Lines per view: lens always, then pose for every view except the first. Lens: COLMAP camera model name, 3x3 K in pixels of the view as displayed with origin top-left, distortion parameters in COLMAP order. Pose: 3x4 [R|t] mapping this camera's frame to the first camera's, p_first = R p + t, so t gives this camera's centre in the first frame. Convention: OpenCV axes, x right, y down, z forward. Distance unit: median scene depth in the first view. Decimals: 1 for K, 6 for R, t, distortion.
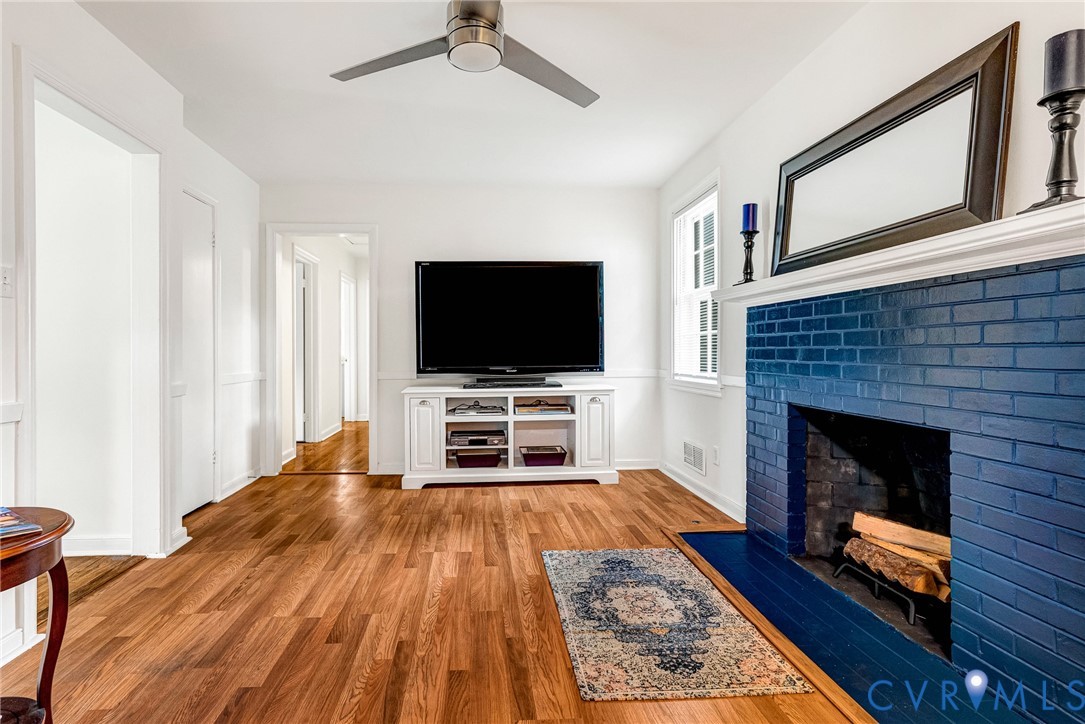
lens RADIAL K [[520.3, 0, 545.2], [0, 520.3, 365.9], [0, 0, 1]] dist [0.005226, 0.000024]
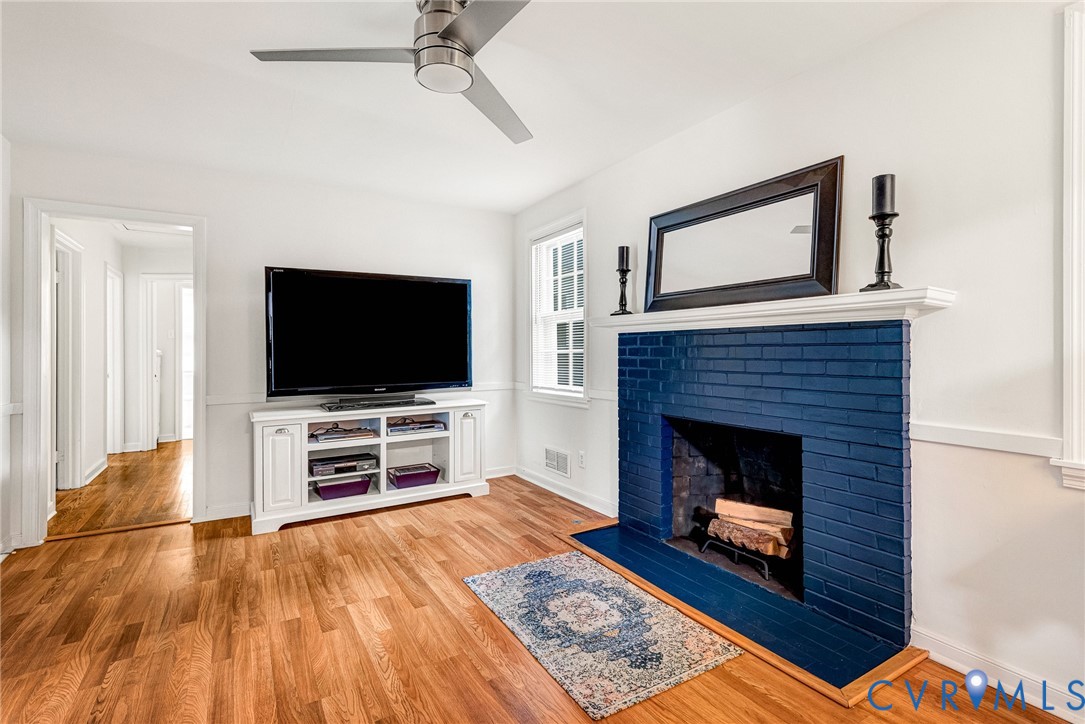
lens RADIAL K [[496.2, 0, 540.1], [0, 496.2, 357.1], [0, 0, 1]] dist [0.006560, -0.000902]
pose [[0.892981, -0.006395, 0.450049, -0.299039], [0.010460, 0.999924, -0.006546, -0.057290], [-0.449972, 0.010553, 0.892980, 0.088255]]
